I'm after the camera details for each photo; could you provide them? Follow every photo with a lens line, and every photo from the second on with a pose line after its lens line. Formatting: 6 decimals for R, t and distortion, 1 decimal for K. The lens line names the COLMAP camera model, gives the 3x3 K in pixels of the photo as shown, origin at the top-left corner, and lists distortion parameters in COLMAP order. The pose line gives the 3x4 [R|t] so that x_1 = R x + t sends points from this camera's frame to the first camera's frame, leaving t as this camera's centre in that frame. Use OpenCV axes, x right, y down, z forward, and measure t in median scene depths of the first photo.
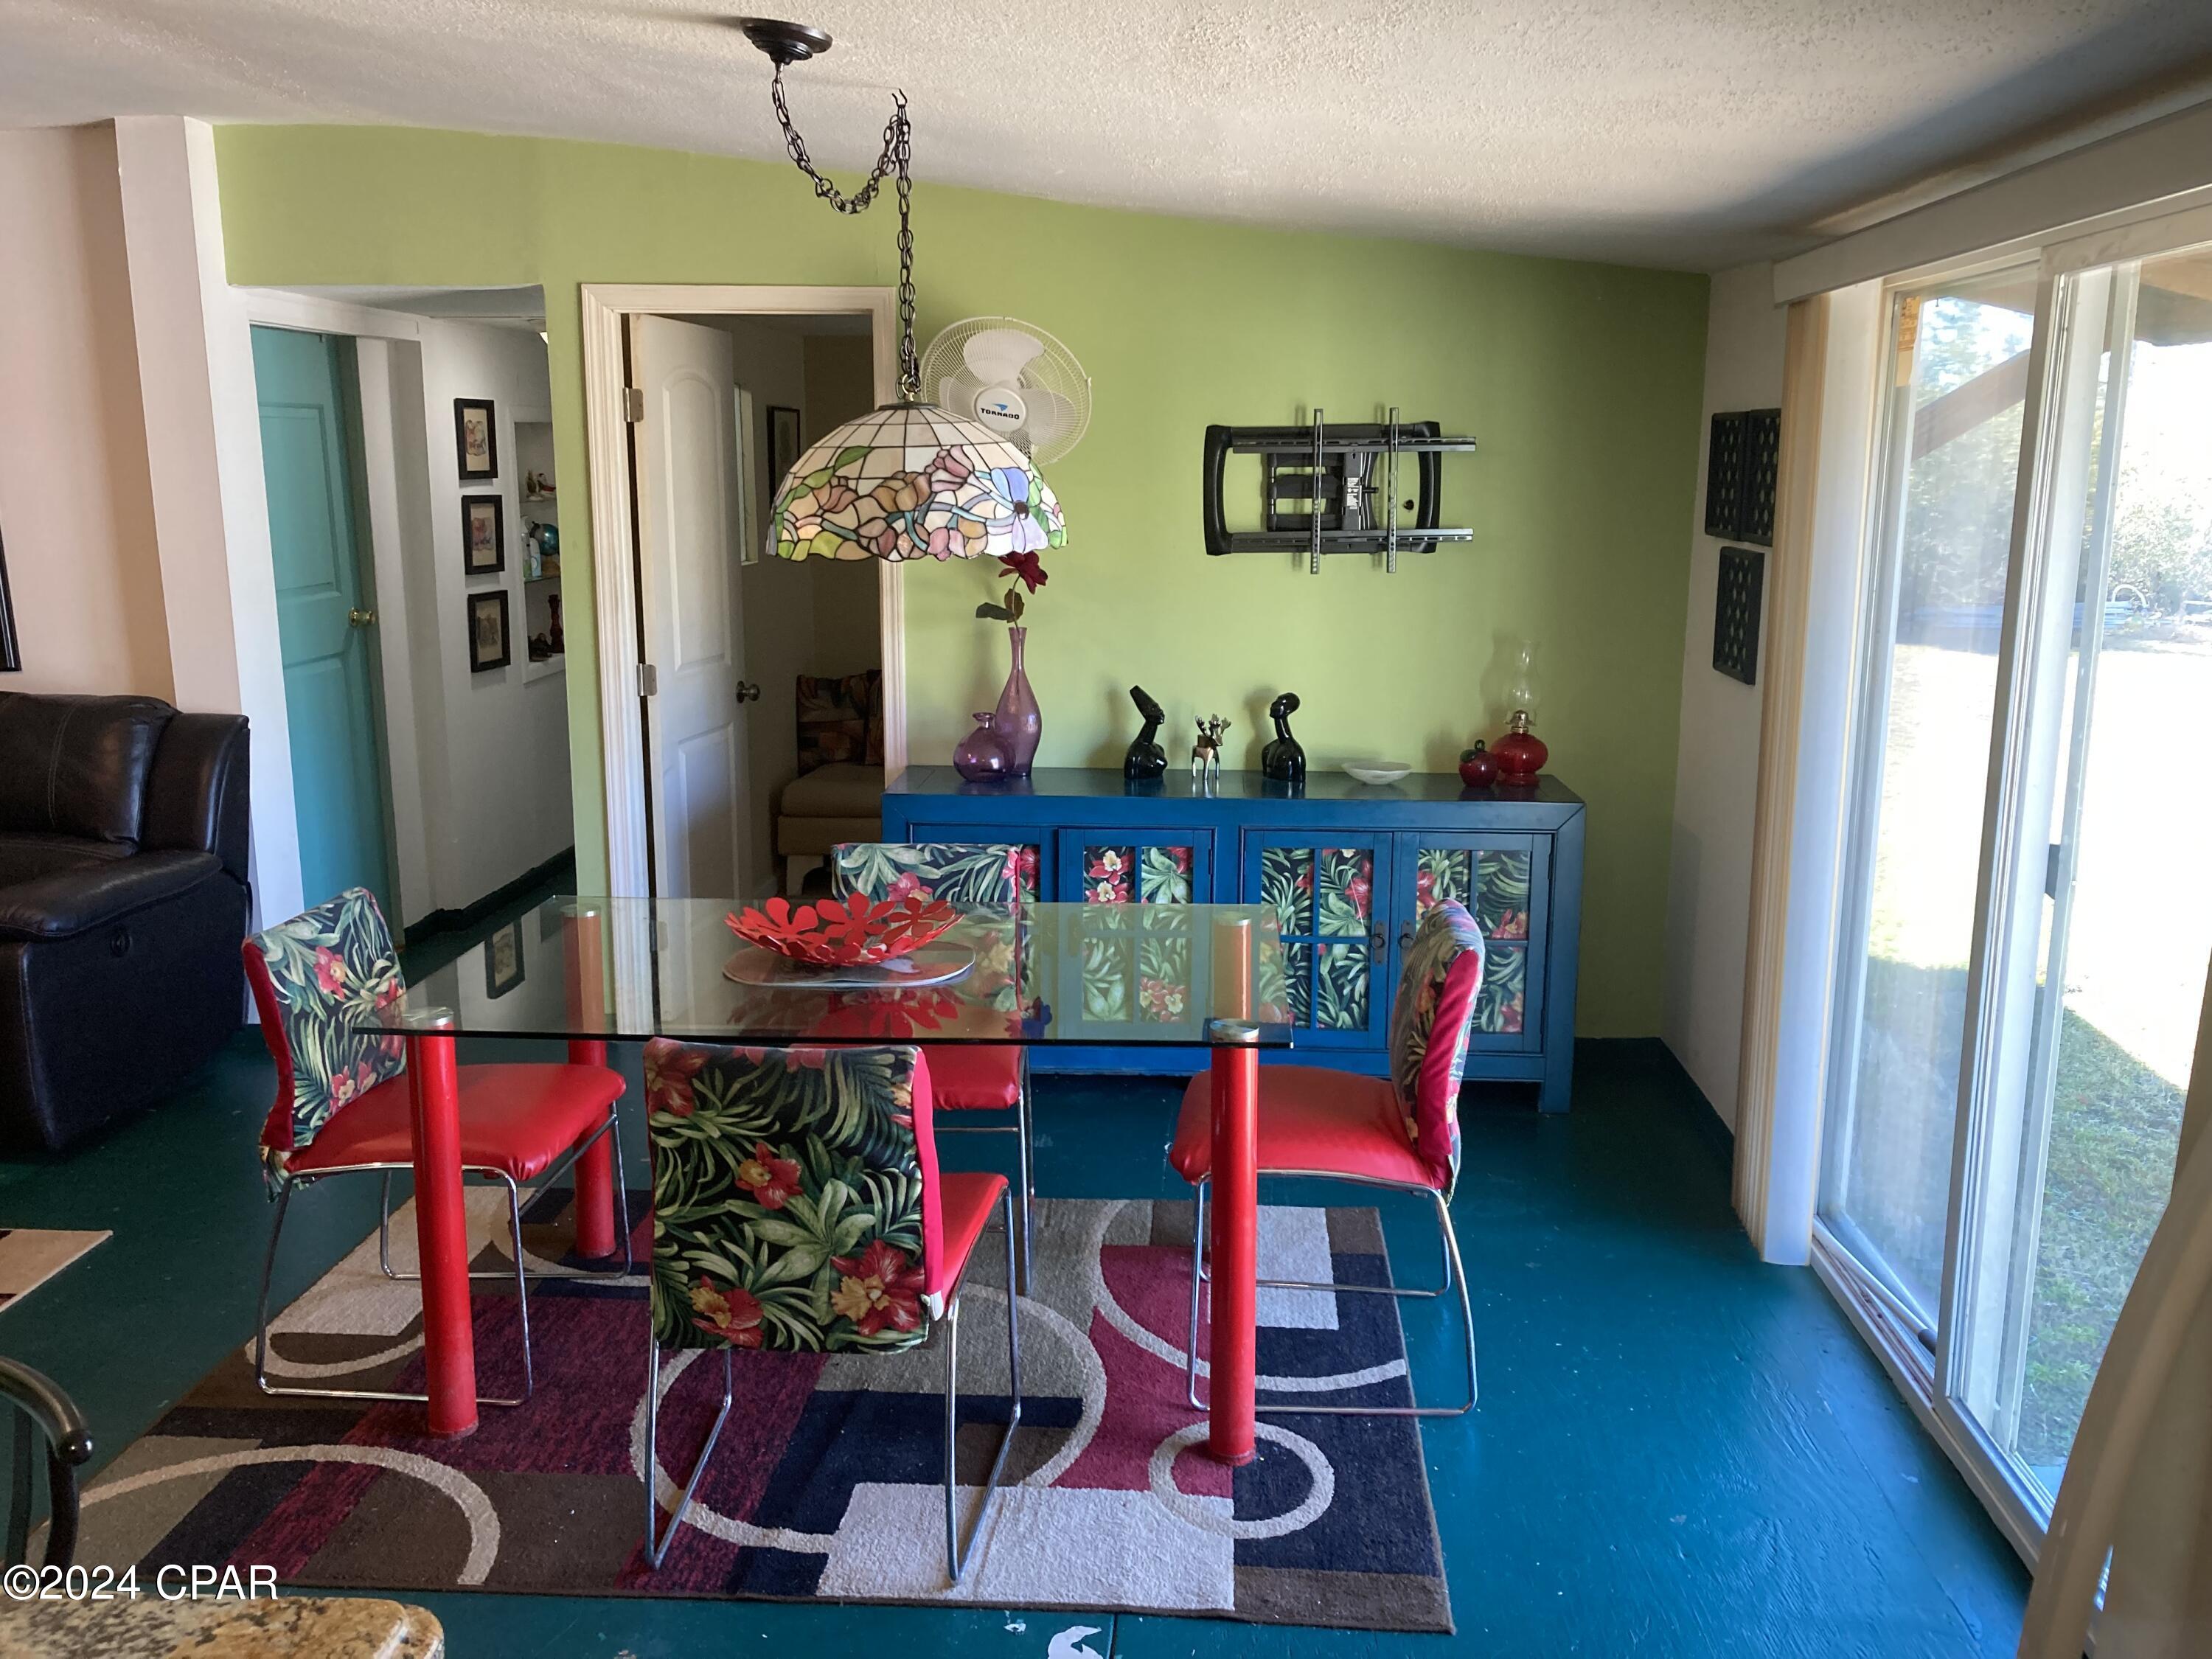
lens RADIAL K [[1828.9, 0, 1091.4], [0, 1828.9, 824.5], [0, 0, 1]] dist [0.044619, -0.056369]
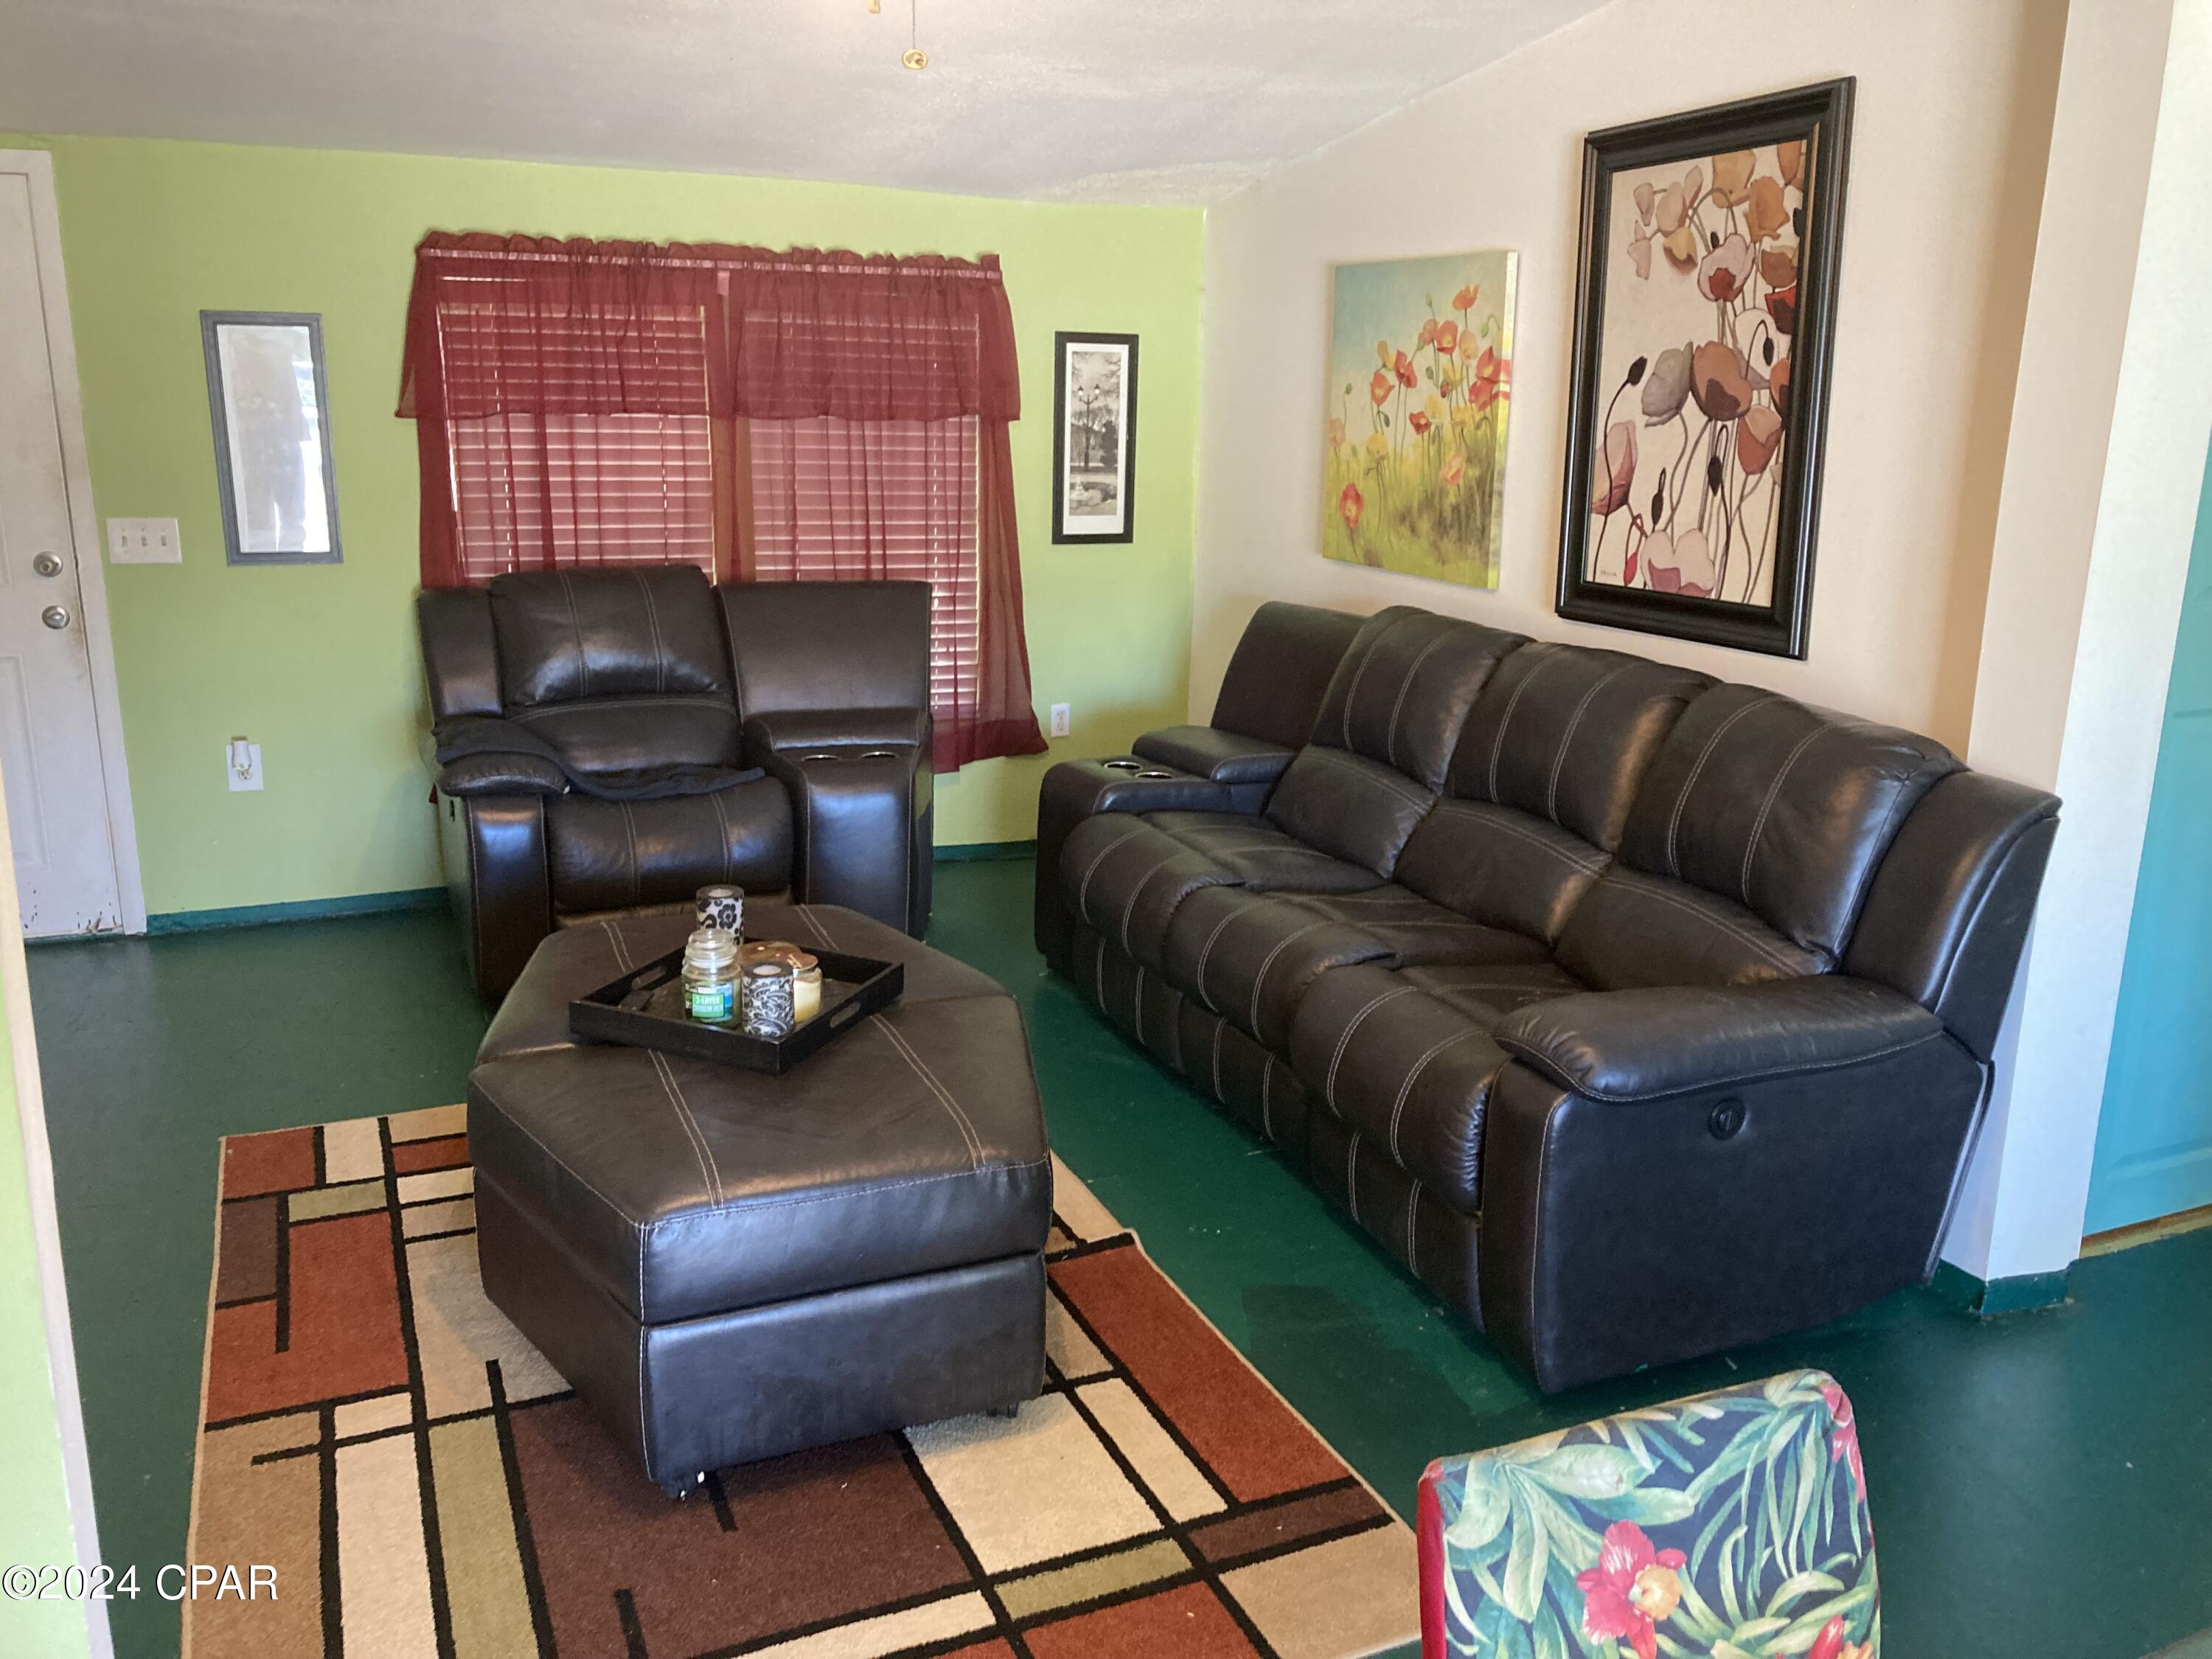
lens RADIAL K [[1828.9, 0, 1125.7], [0, 1828.9, 813.0], [0, 0, 1]] dist [0.044619, -0.056369]
pose [[0.487598, 0.222802, -0.844161, -0.105852], [-0.190388, 0.970755, 0.146244, -0.086568], [0.852057, 0.089409, 0.515757, 0.451434]]
